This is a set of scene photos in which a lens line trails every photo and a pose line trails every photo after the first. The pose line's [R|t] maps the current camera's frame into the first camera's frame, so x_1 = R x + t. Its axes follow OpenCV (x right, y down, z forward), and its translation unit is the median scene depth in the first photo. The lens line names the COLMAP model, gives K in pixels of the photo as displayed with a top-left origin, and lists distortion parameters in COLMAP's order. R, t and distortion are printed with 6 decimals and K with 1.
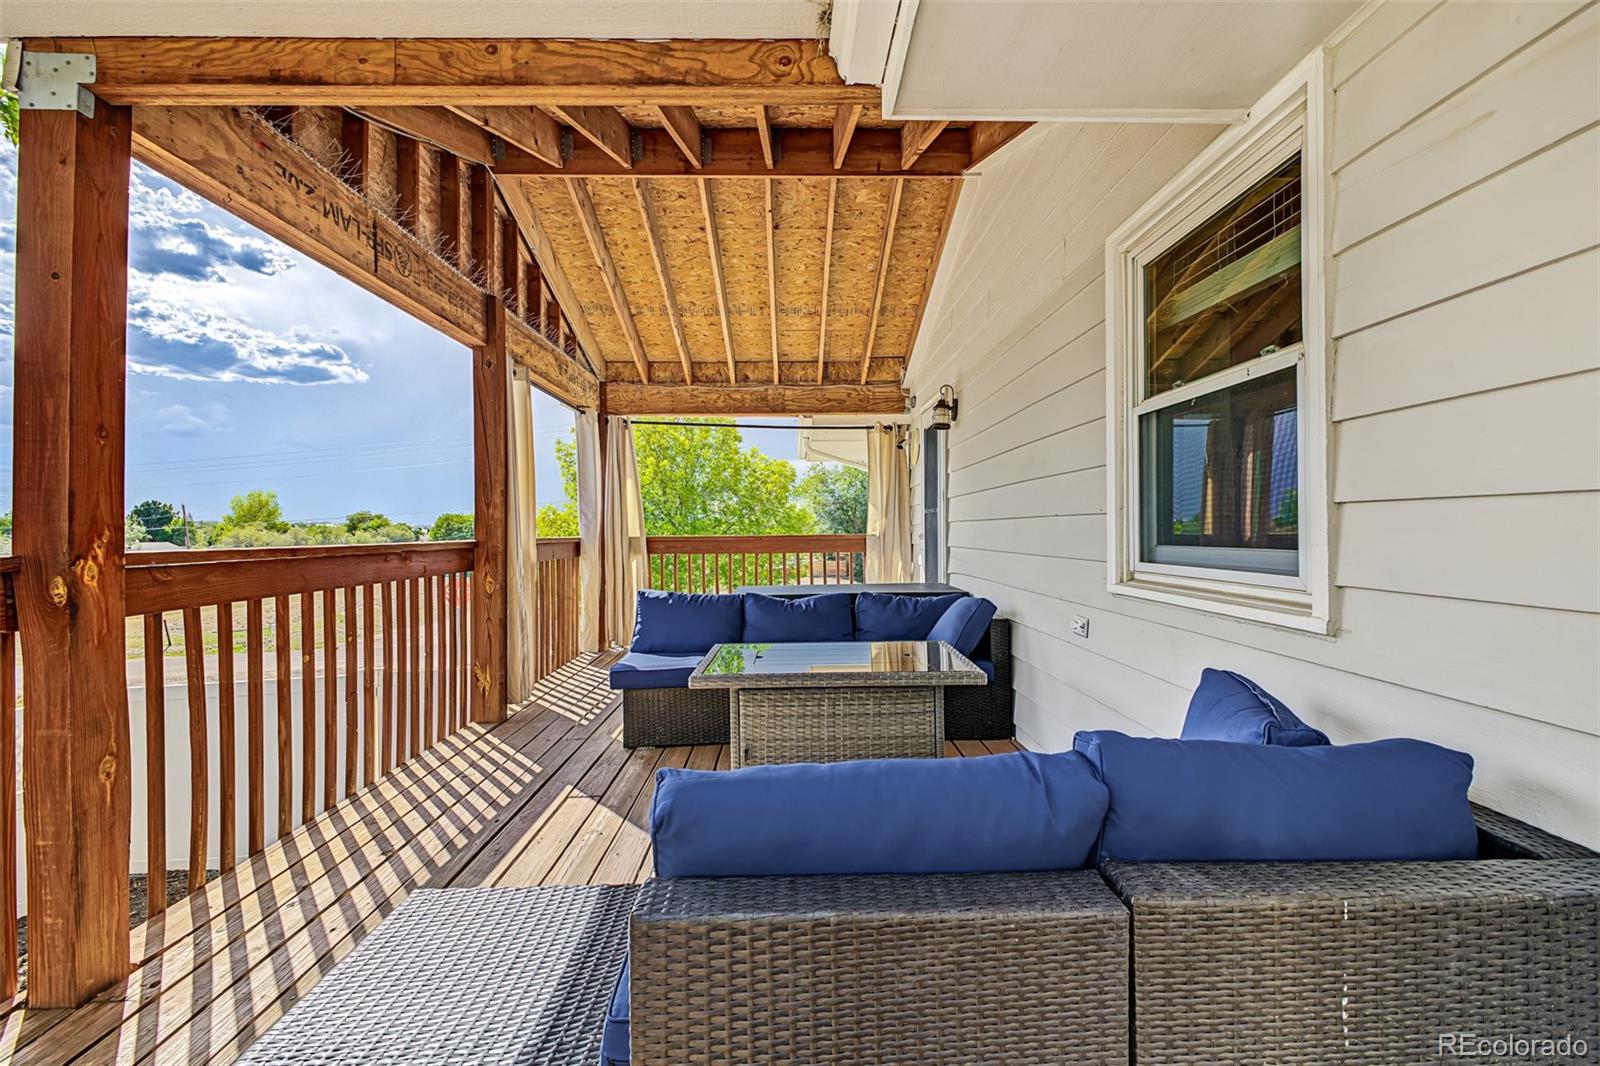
lens RADIAL K [[683.7, 0, 801.3], [0, 683.7, 530.0], [0, 0, 1]] dist [-0.001519, -0.000546]
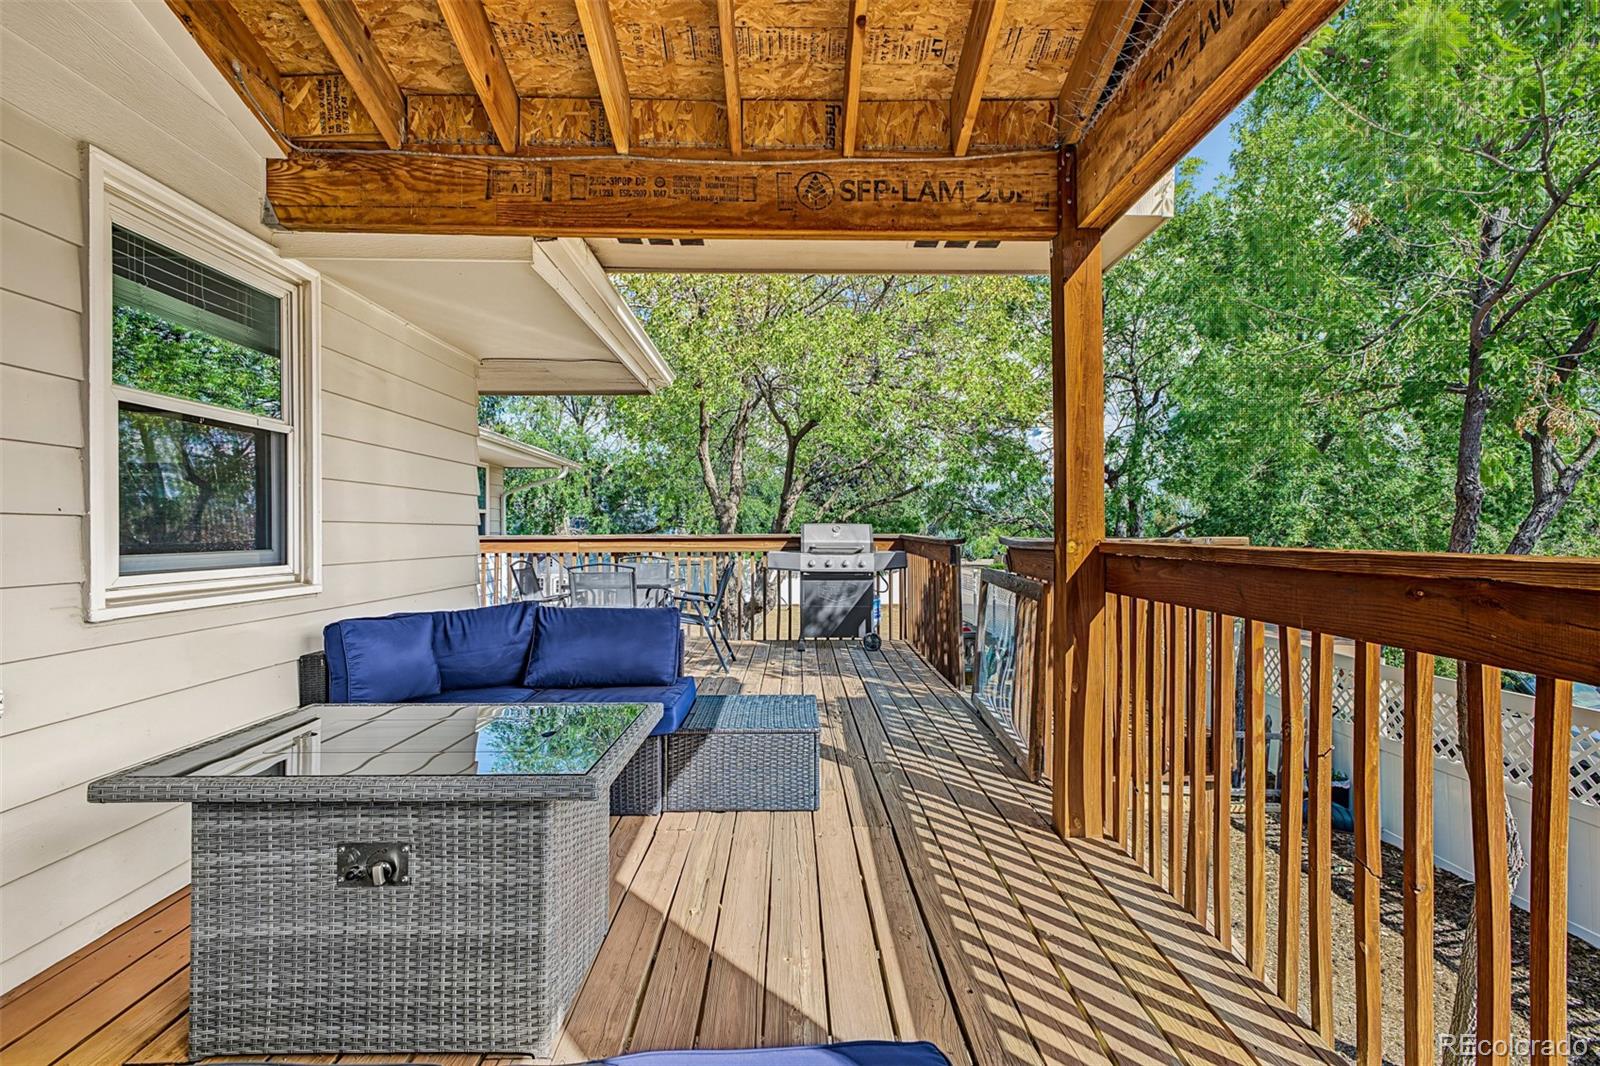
lens RADIAL K [[794.0, 0, 801.8], [0, 794.0, 536.9], [0, 0, 1]] dist [0.001402, 0.000057]
pose [[-0.999809, 0.014299, 0.013355, -0.348935], [0.014386, 0.999876, 0.006395, 0.004537], [-0.013262, 0.006586, -0.999890, 1.955060]]
